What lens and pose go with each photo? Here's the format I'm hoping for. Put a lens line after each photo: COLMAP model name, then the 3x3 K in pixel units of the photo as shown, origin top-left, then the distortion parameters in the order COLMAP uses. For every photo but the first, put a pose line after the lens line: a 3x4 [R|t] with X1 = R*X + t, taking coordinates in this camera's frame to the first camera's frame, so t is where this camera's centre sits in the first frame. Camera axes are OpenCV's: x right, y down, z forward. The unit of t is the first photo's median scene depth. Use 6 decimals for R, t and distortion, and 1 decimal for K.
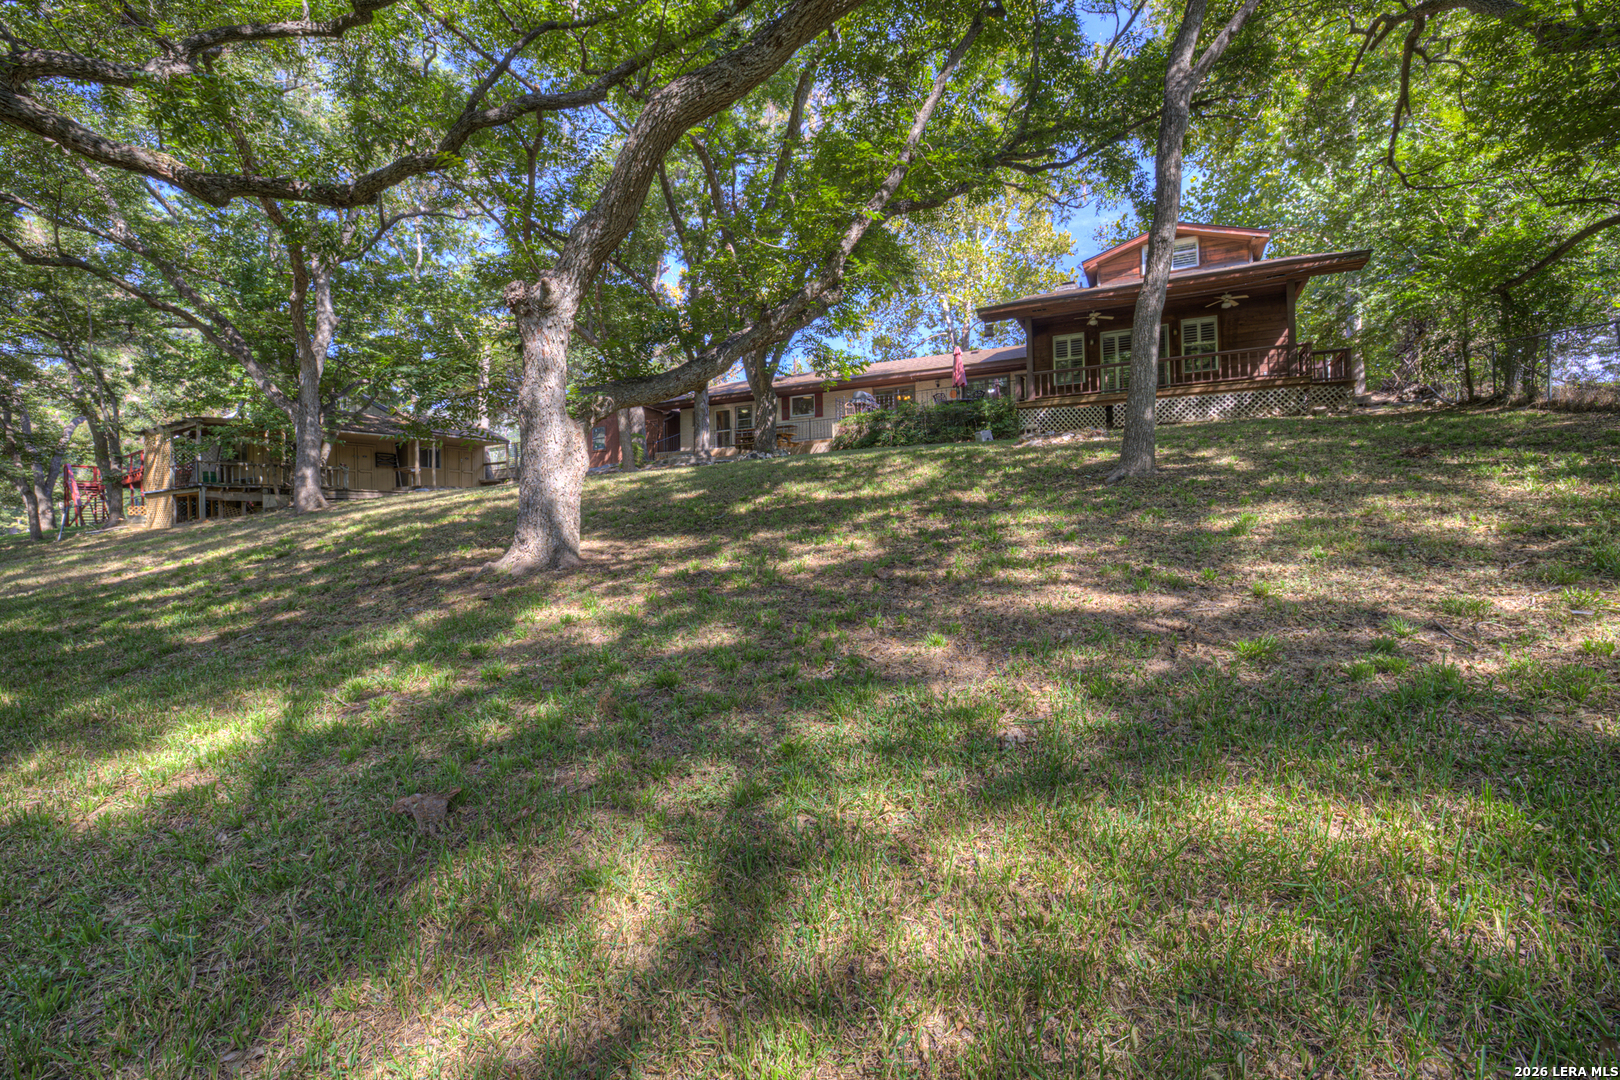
lens RADIAL K [[707.0, 0, 813.8], [0, 707.0, 534.7], [0, 0, 1]] dist [-0.014860, 0.003085]
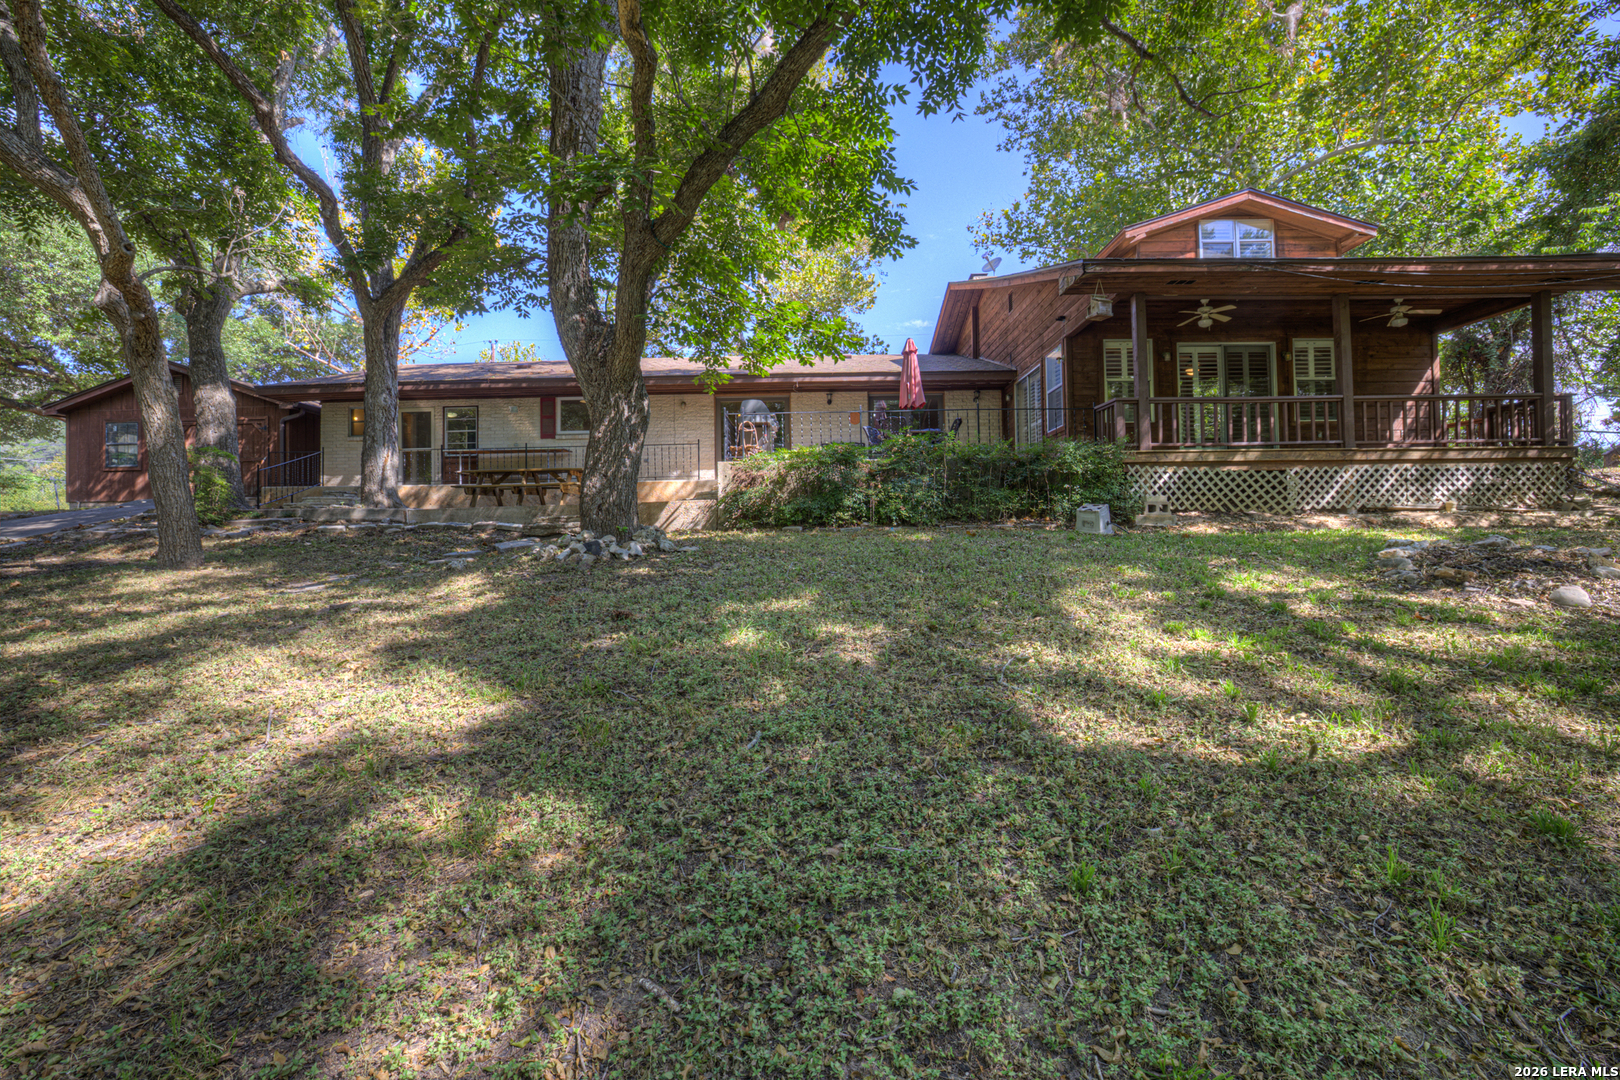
lens RADIAL K [[707.0, 0, 802.4], [0, 707.0, 543.9], [0, 0, 1]] dist [-0.014860, 0.003085]
pose [[0.900636, 0.008735, 0.434486, -0.107203], [-0.003146, 0.999903, -0.013581, -0.077340], [-0.434562, 0.010864, 0.900576, 0.441445]]
